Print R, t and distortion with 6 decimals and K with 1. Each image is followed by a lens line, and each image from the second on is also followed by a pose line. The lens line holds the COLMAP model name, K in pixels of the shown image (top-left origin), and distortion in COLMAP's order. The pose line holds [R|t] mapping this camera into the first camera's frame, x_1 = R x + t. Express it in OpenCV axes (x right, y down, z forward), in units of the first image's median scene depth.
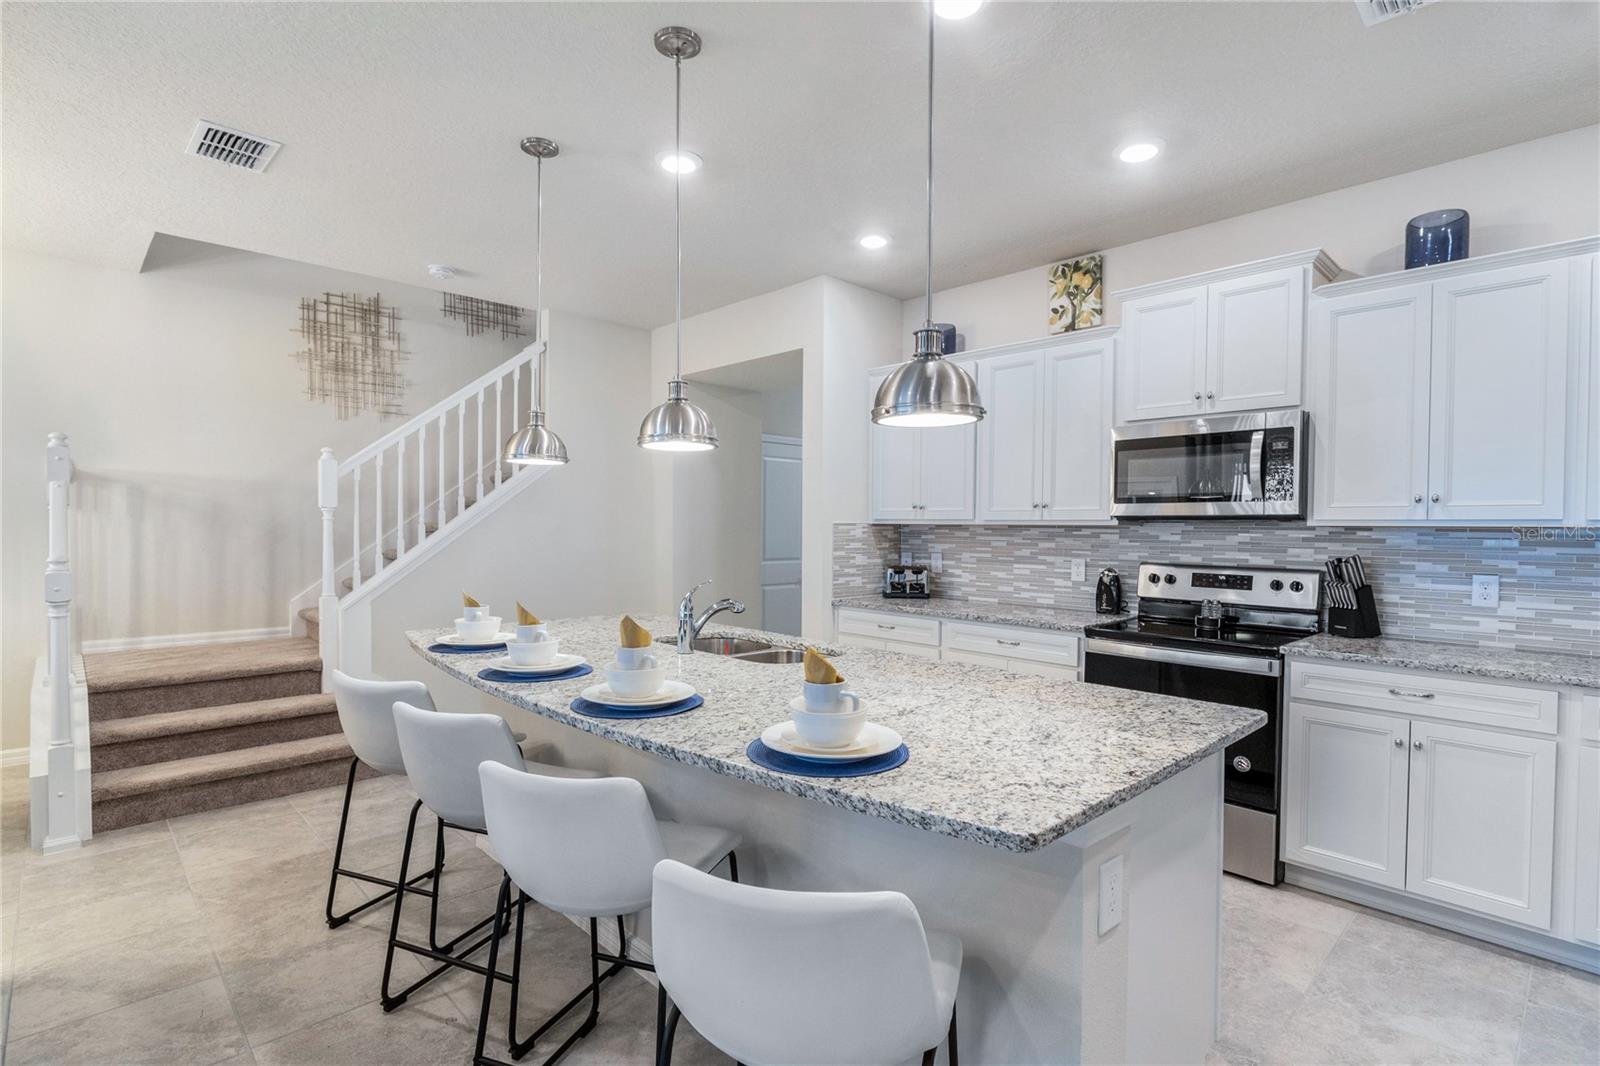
lens RADIAL K [[773.5, 0, 798.5], [0, 773.5, 531.4], [0, 0, 1]] dist [-0.002294, -0.001212]
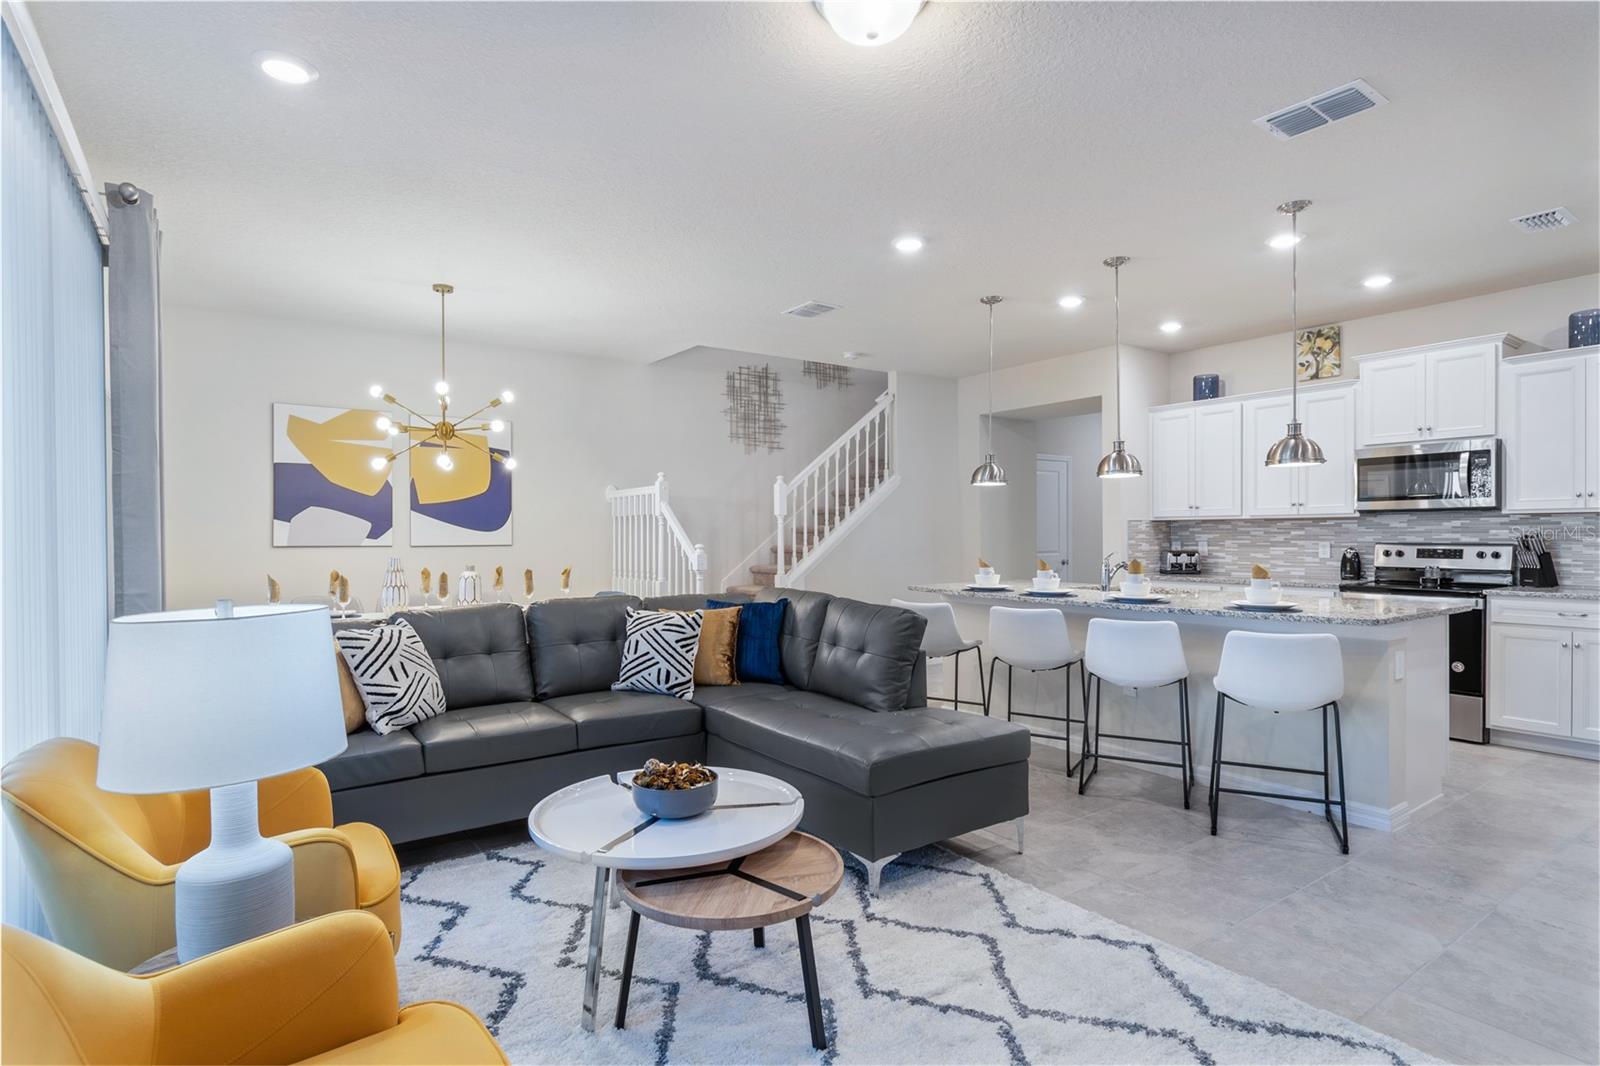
lens RADIAL K [[814.5, 0, 795.8], [0, 814.5, 533.8], [0, 0, 1]] dist [-0.003228, -0.001420]
pose [[0.987558, -0.015397, -0.156497, -0.392730], [0.014207, 0.999861, -0.008719, 0.022431], [0.156609, 0.006387, 0.987640, -0.672145]]
